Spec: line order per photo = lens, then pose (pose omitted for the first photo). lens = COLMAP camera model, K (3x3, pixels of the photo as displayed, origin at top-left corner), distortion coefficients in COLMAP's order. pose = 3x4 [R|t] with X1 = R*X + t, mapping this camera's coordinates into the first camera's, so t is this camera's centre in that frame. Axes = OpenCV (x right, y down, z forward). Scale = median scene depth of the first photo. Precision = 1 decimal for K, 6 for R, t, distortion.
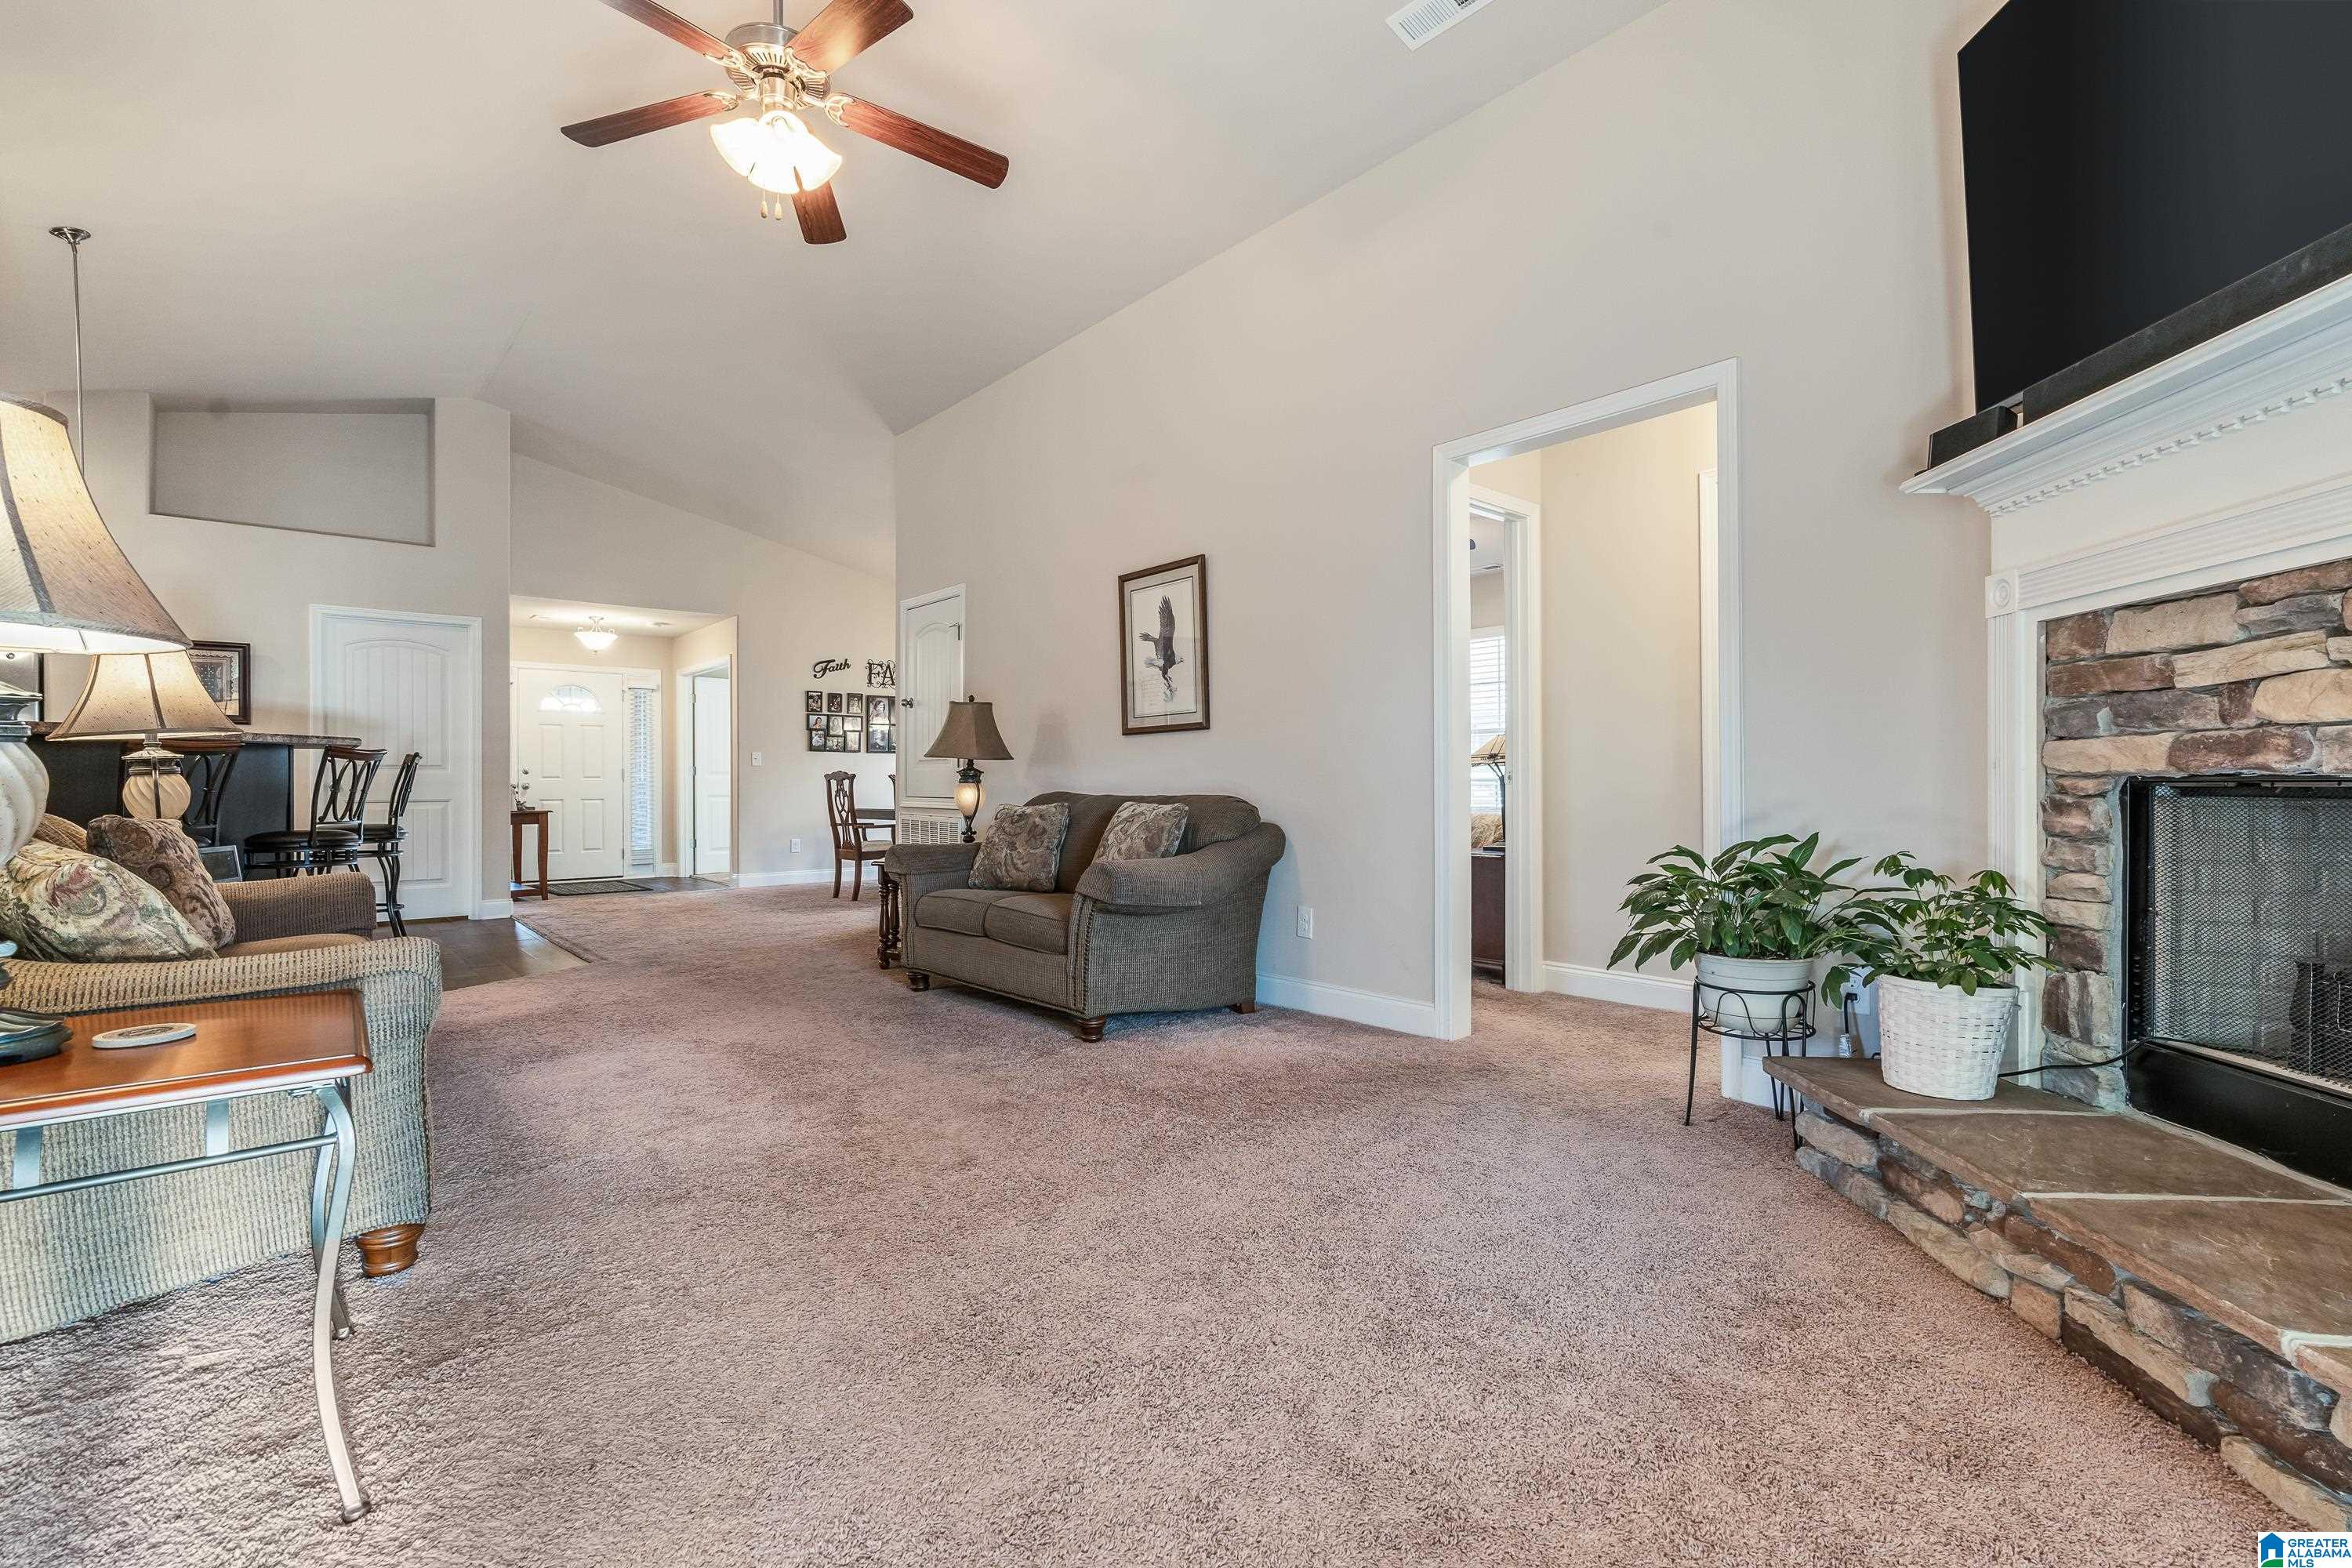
lens RADIAL K [[1069.2, 0, 1170.8], [0, 1069.2, 776.9], [0, 0, 1]] dist [-0.007015, 0.003006]
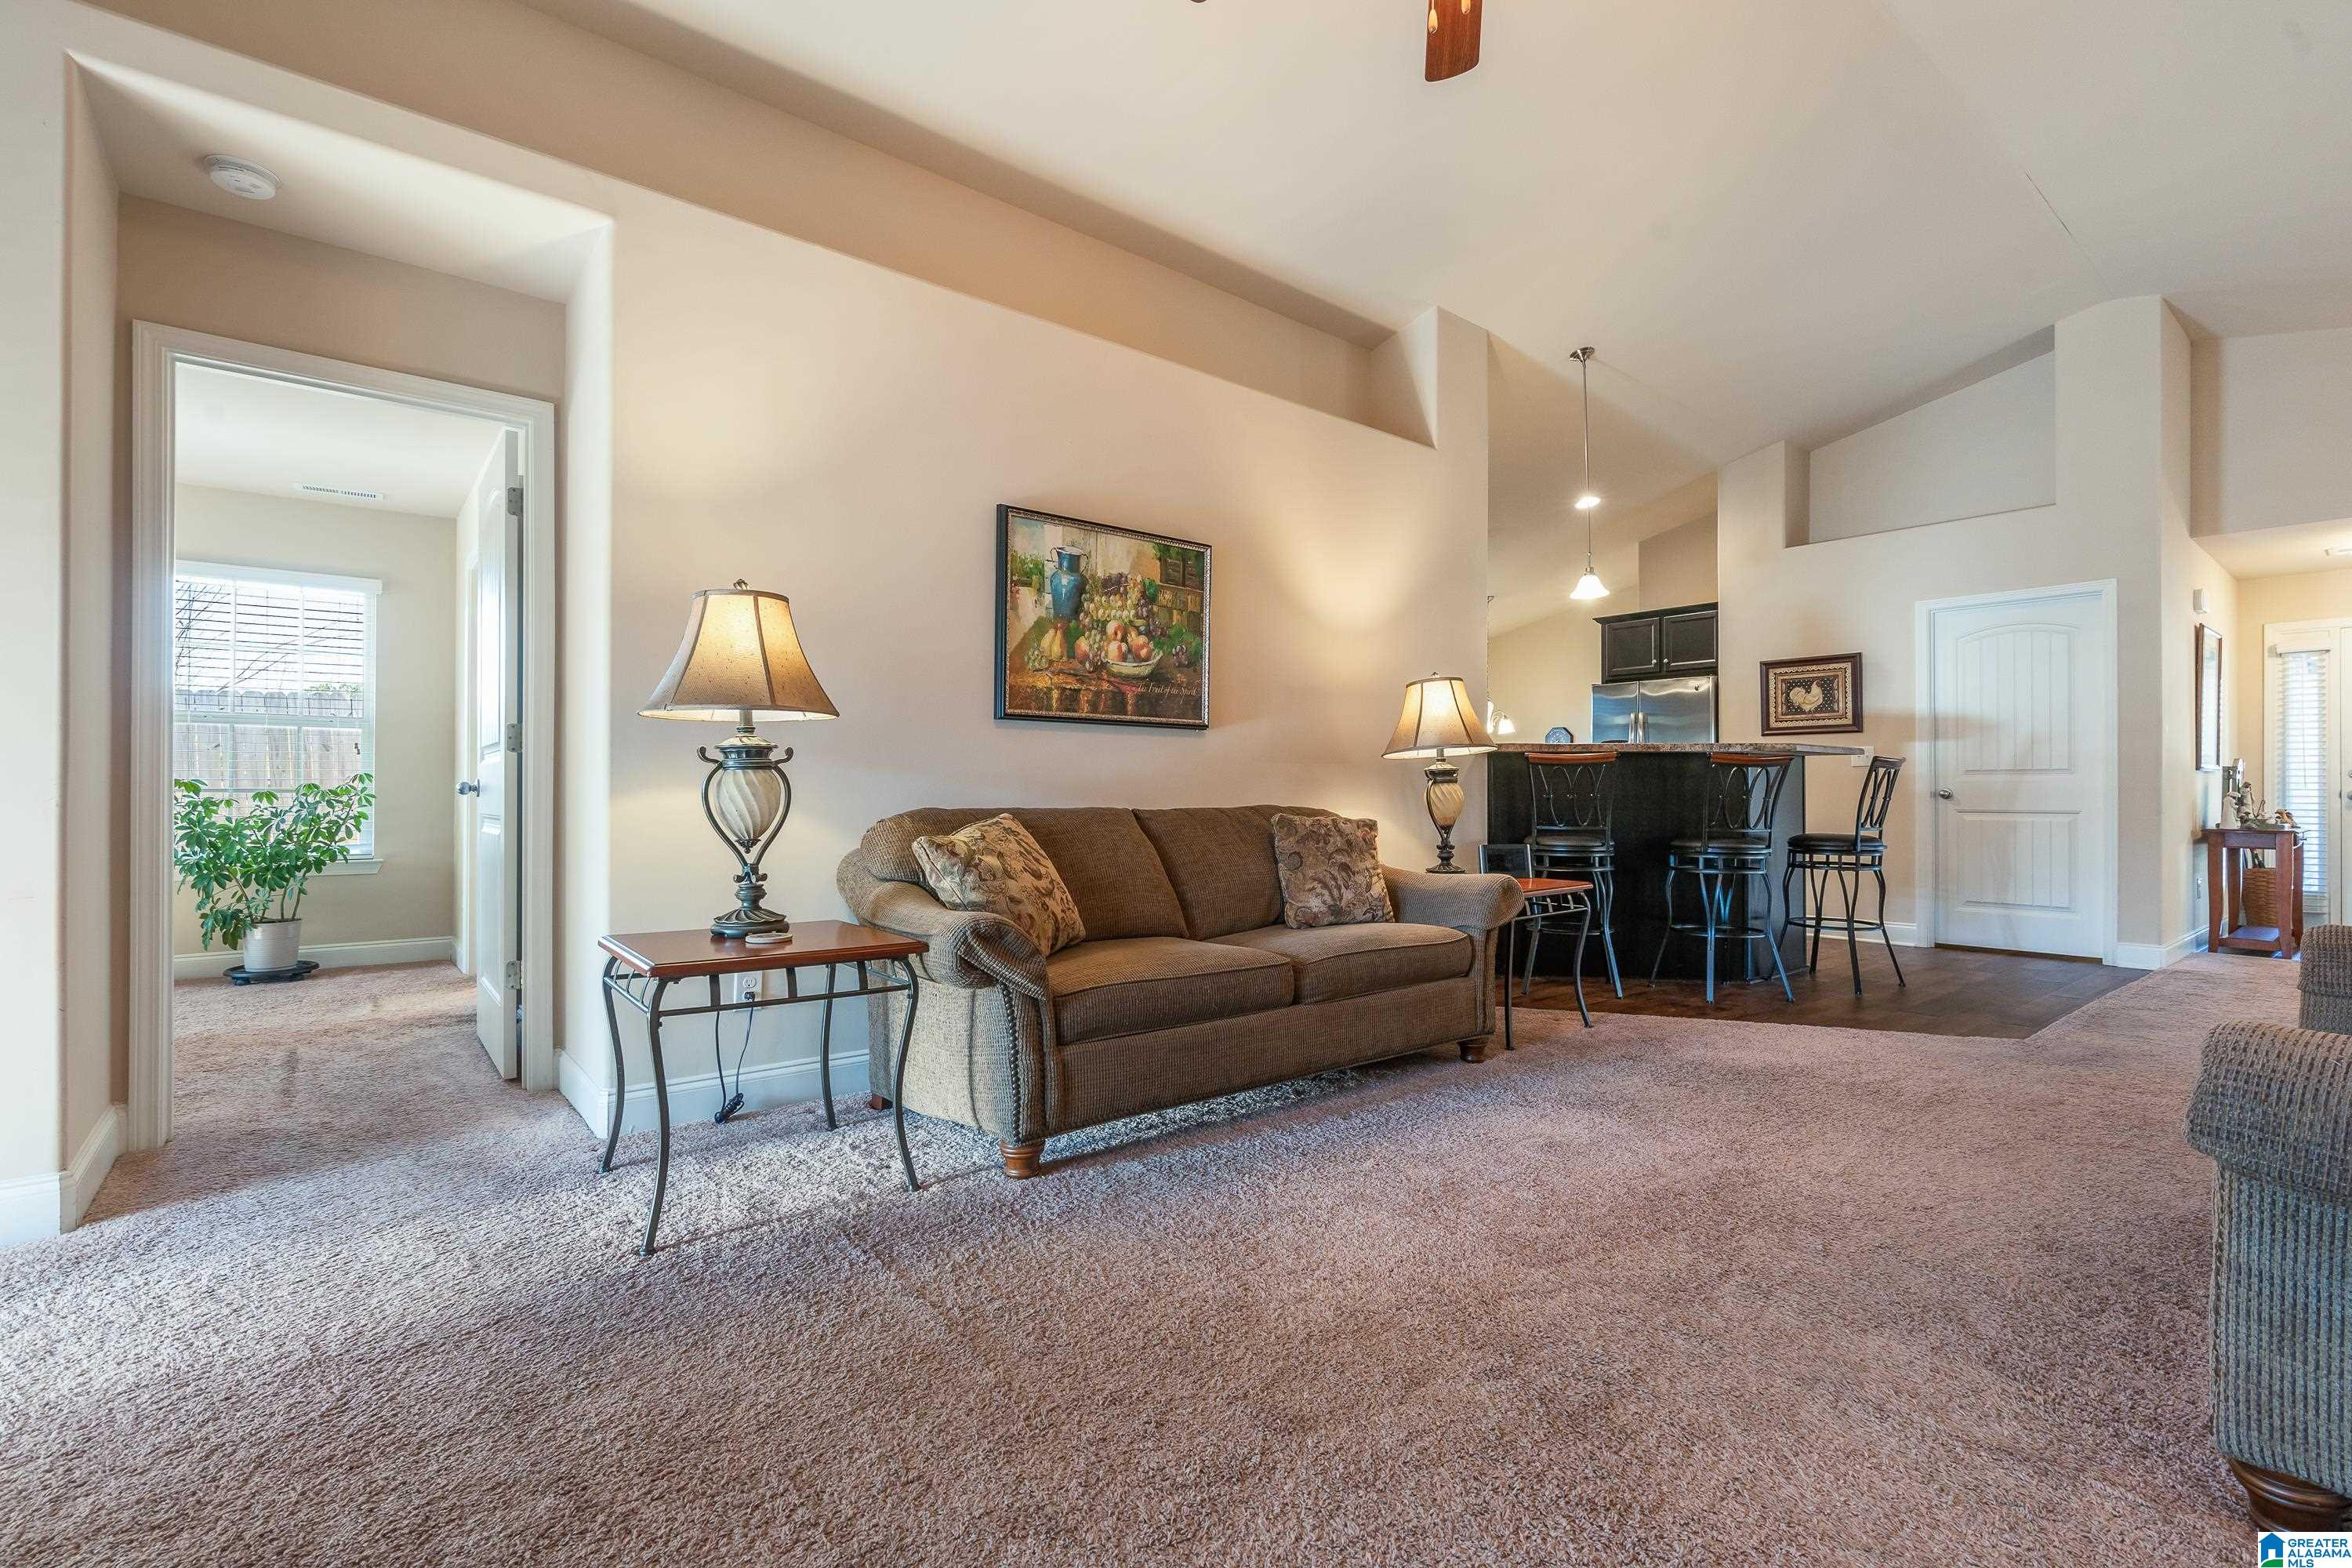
lens RADIAL K [[1069.2, 0, 1174.8], [0, 1069.2, 784.4], [0, 0, 1]] dist [-0.007015, 0.003006]
pose [[-0.022232, -0.001563, -0.999752, 0.229912], [0.002990, 0.999994, -0.001630, -0.000055], [0.999748, -0.003025, -0.022228, 0.522837]]
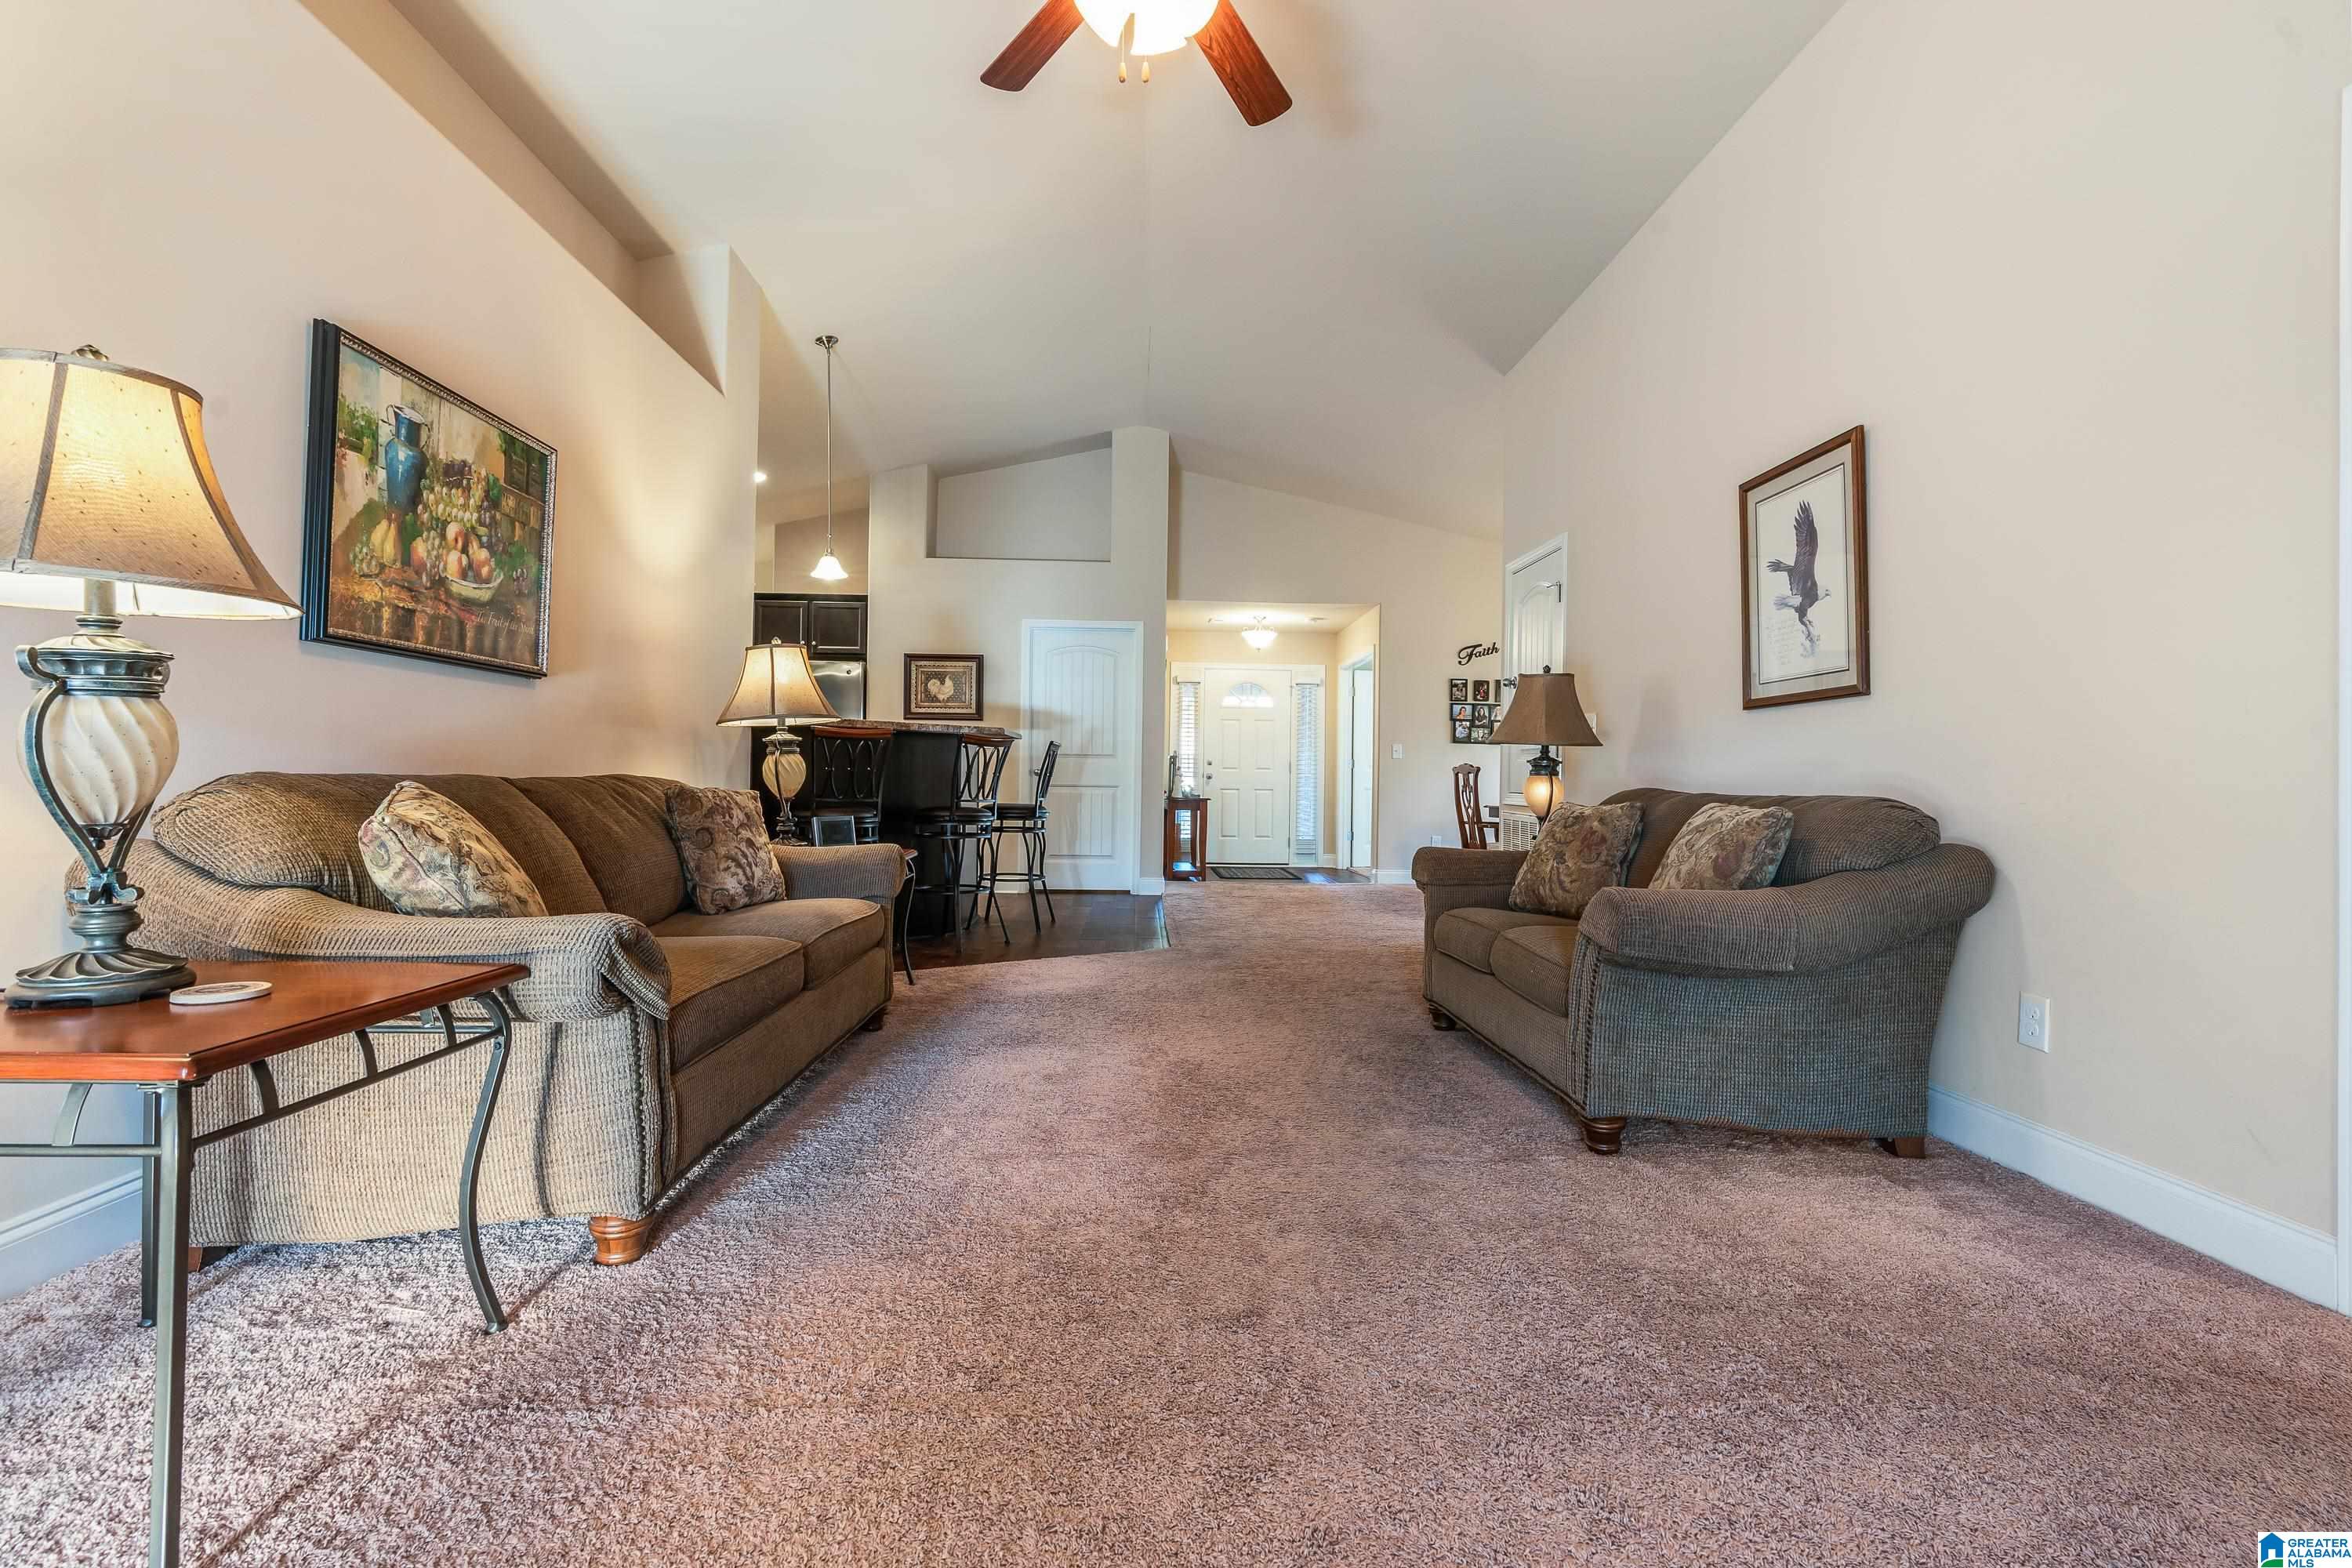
lens RADIAL K [[1069.2, 0, 1173.6], [0, 1069.2, 763.0], [0, 0, 1]] dist [-0.007015, 0.003006]
pose [[0.784961, 0.007675, -0.619498, 0.105771], [-0.015123, 0.999863, -0.006775, 0.006982], [0.619361, 0.014687, 0.784969, 0.237299]]
